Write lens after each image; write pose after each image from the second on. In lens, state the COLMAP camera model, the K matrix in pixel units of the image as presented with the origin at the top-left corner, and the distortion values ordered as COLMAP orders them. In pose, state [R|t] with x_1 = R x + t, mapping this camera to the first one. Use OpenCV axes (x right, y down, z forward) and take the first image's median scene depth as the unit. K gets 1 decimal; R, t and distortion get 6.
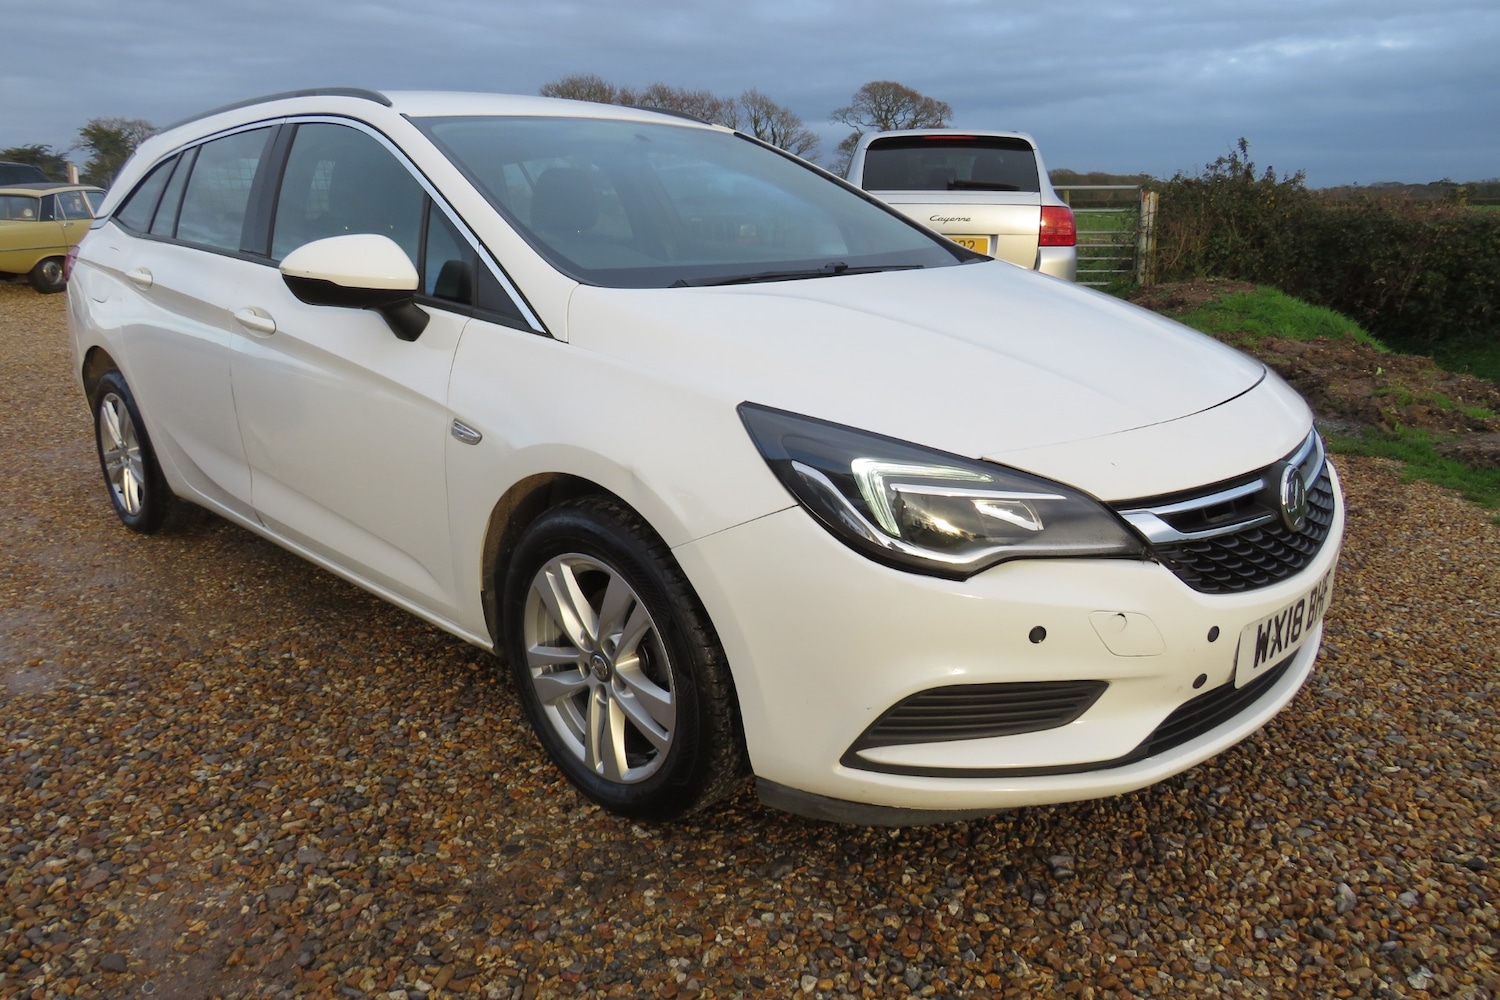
lens RADIAL K [[1059.7, 0, 750.2], [0, 1059.7, 510.9], [0, 0, 1]] dist [-0.025899, -0.002944]
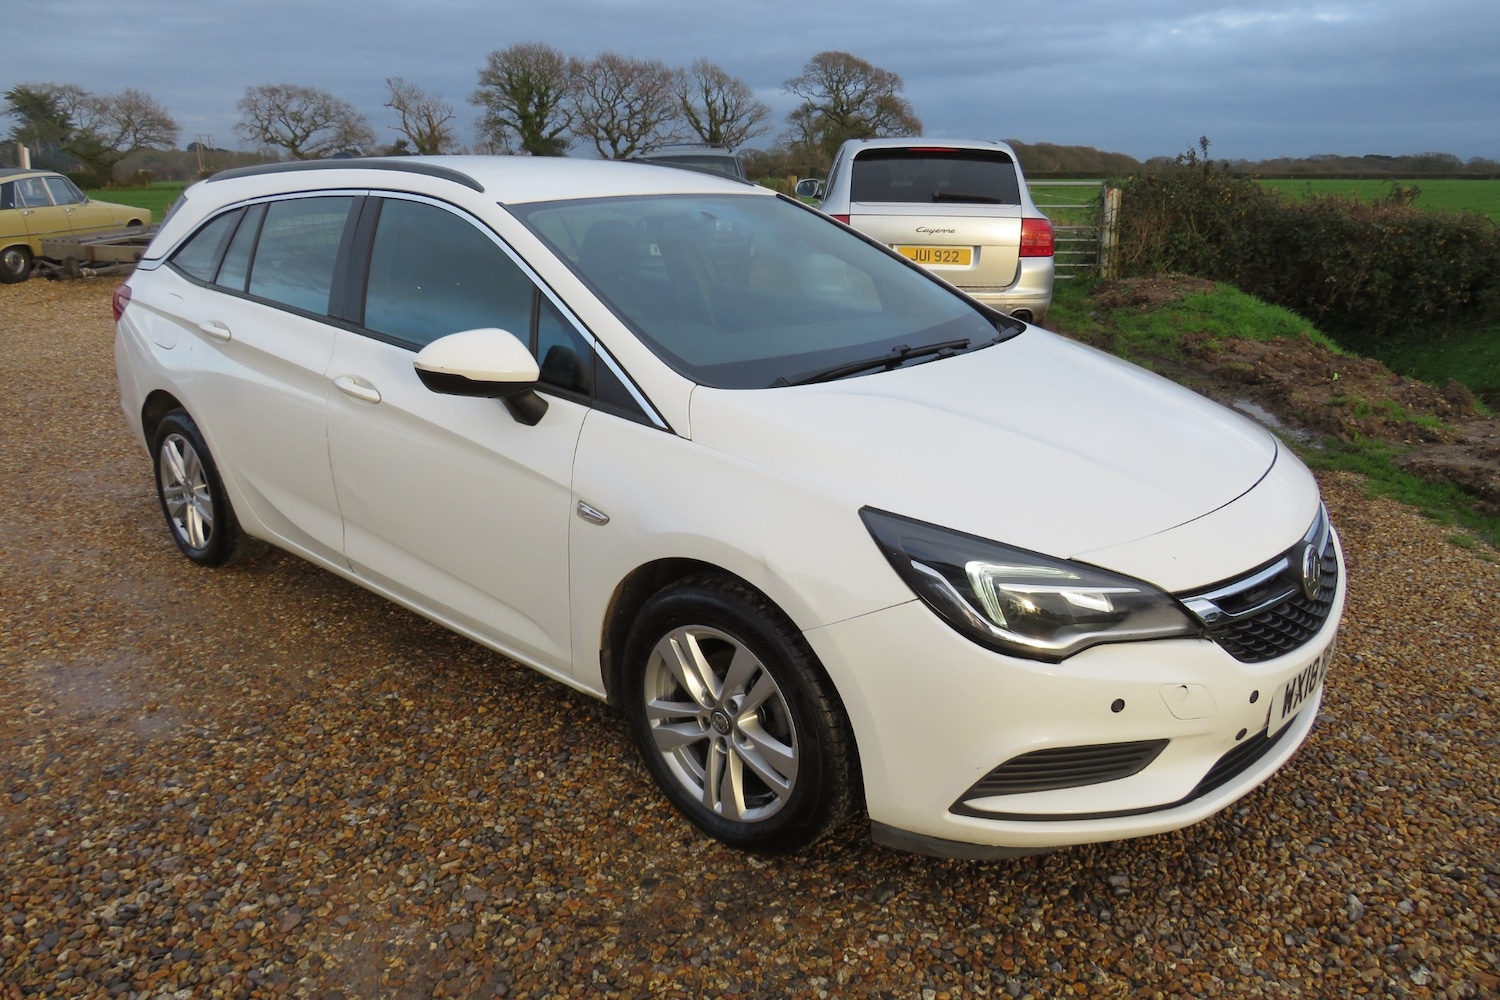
lens RADIAL K [[1059.7, 0, 750.2], [0, 1059.7, 510.9], [0, 0, 1]] dist [-0.025899, -0.002944]
pose [[0.998787, -0.009572, 0.048293, -0.166999], [0.008119, 0.999511, 0.030204, -0.118979], [-0.048559, -0.029775, 0.998376, -0.144955]]
